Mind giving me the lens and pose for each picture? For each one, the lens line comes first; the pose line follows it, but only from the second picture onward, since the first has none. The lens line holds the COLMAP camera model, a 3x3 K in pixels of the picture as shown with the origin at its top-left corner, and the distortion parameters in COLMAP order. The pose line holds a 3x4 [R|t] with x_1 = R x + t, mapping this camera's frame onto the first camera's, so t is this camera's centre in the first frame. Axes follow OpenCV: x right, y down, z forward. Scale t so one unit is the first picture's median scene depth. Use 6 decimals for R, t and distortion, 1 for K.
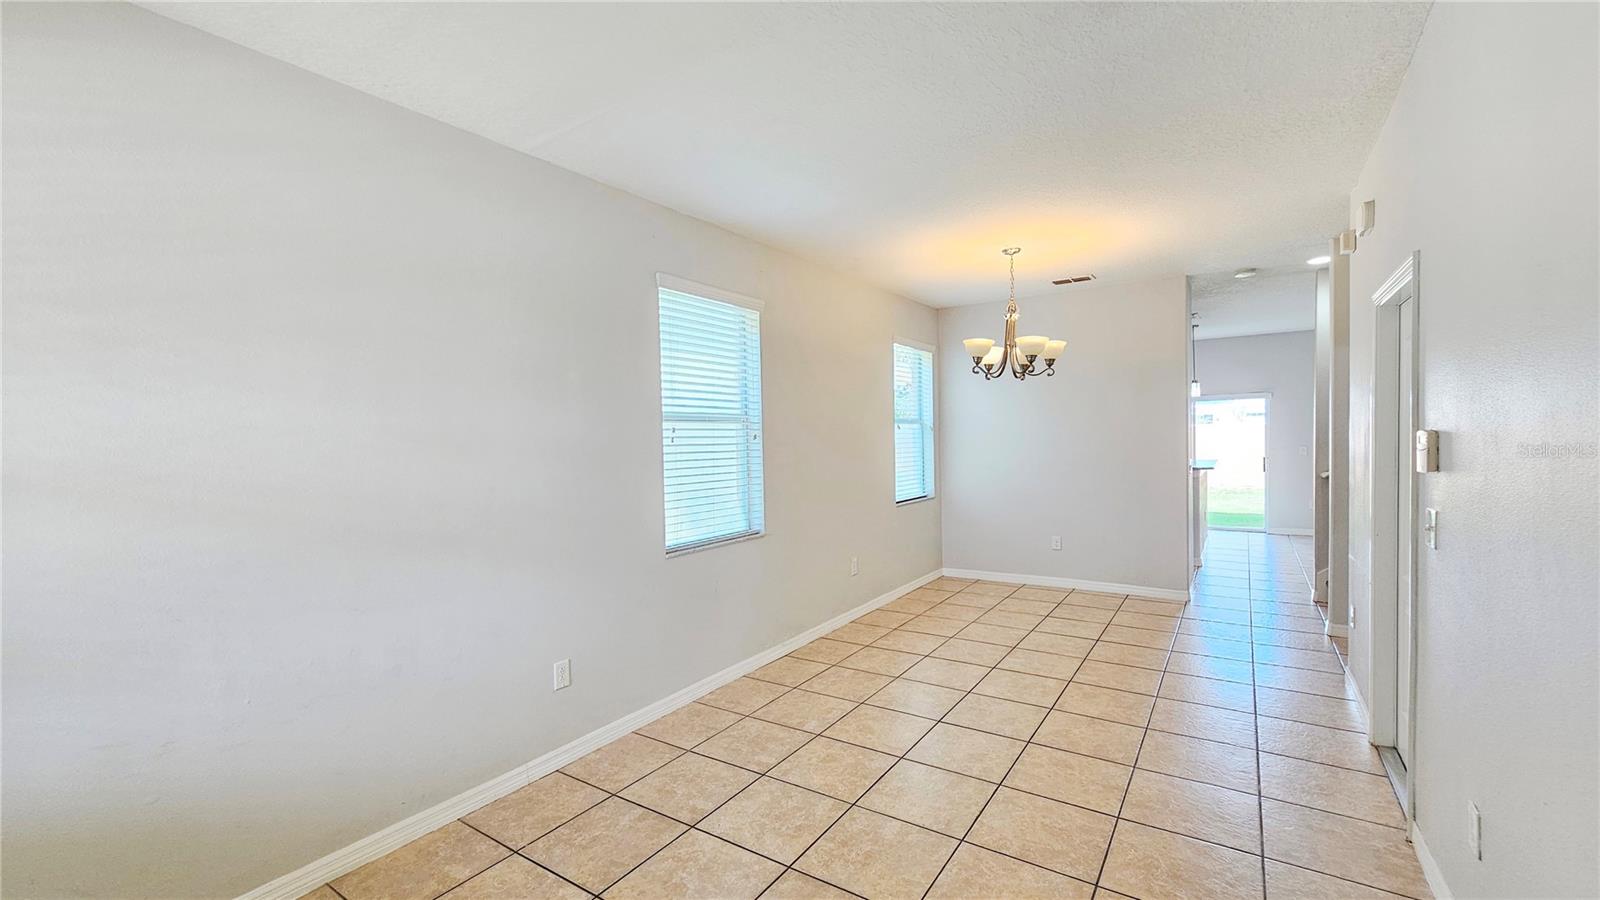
lens RADIAL K [[655.8, 0, 798.6], [0, 655.8, 456.1], [0, 0, 1]] dist [0.000612, 0.000215]
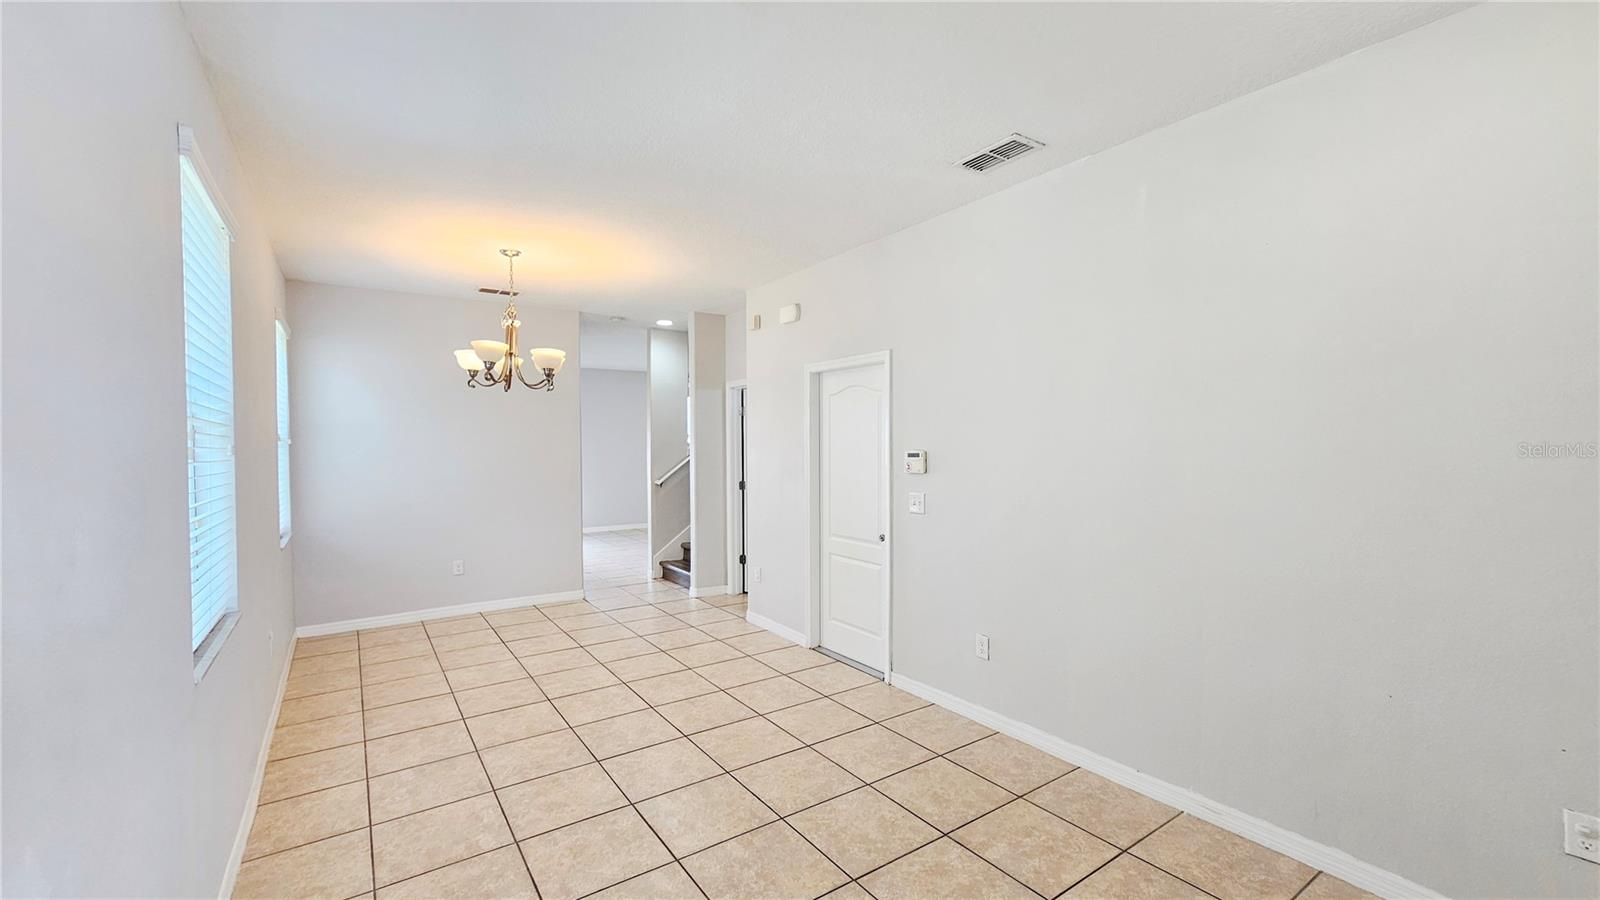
lens RADIAL K [[655.8, 0, 798.6], [0, 655.8, 456.1], [0, 0, 1]] dist [0.000612, 0.000215]
pose [[0.369540, -0.000294, 0.929215, -0.385636], [0.025417, 0.999629, -0.009791, -0.004242], [-0.928867, 0.027236, 0.369411, 0.280869]]
